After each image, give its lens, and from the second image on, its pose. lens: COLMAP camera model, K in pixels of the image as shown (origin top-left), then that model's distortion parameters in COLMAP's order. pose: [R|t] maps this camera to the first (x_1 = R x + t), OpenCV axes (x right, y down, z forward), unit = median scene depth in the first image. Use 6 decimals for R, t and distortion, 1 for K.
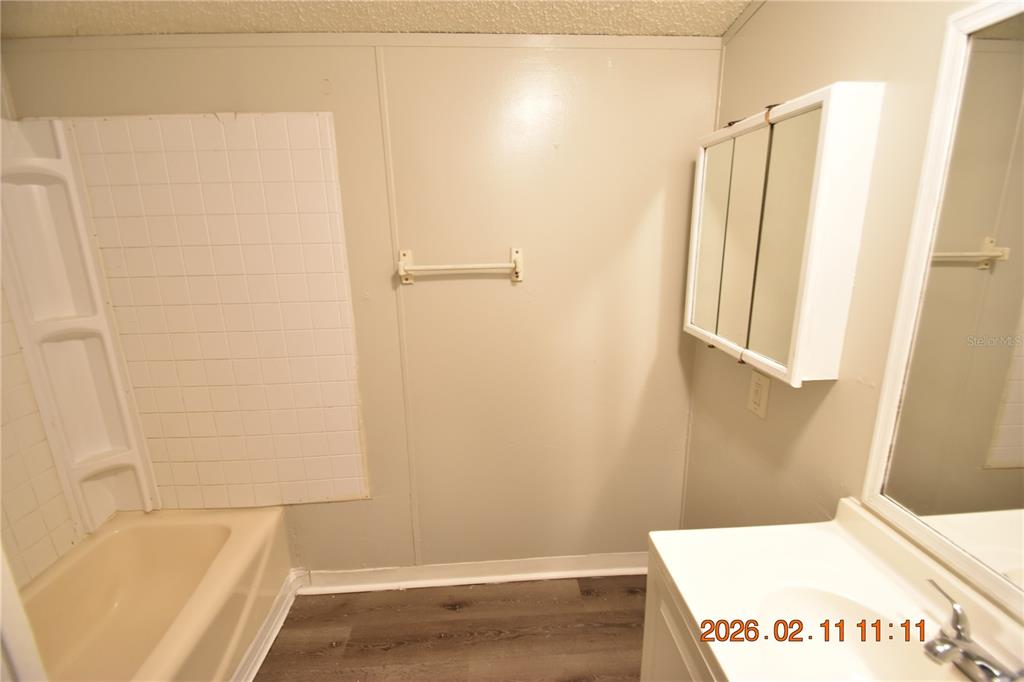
lens RADIAL K [[452.6, 0, 512.5], [0, 452.6, 343.5], [0, 0, 1]] dist [0.015770, -0.000317]
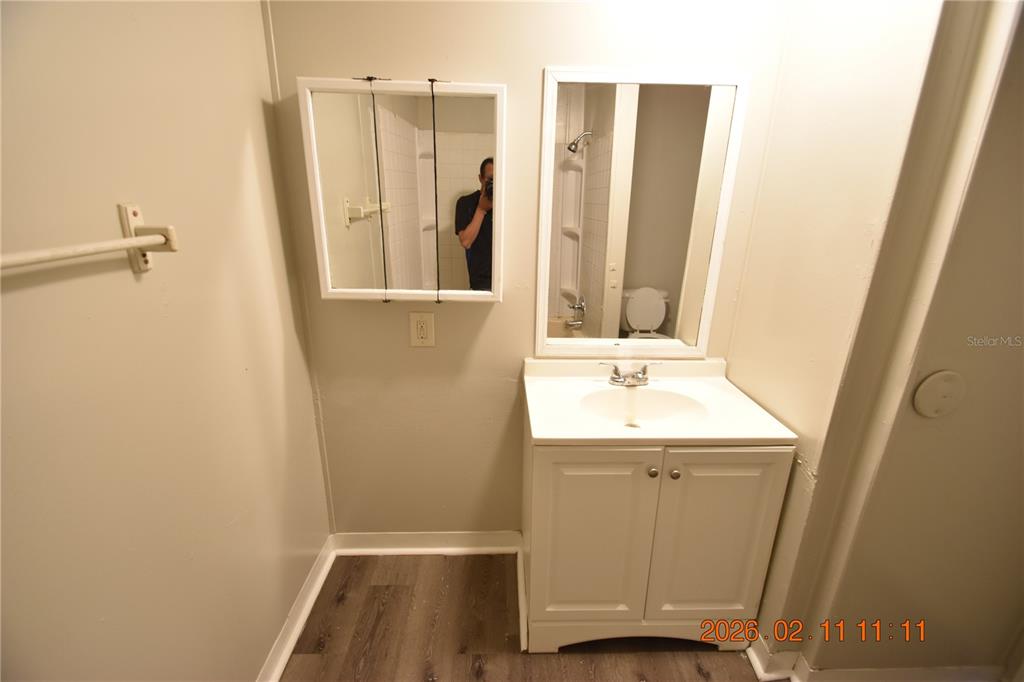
lens RADIAL K [[452.6, 0, 512.5], [0, 452.6, 340.8], [0, 0, 1]] dist [0.015770, -0.000317]
pose [[0.043352, -0.287056, 0.956932, -0.504851], [0.225318, 0.935965, 0.270559, -0.109989], [-0.973320, 0.203884, 0.105255, 0.553376]]
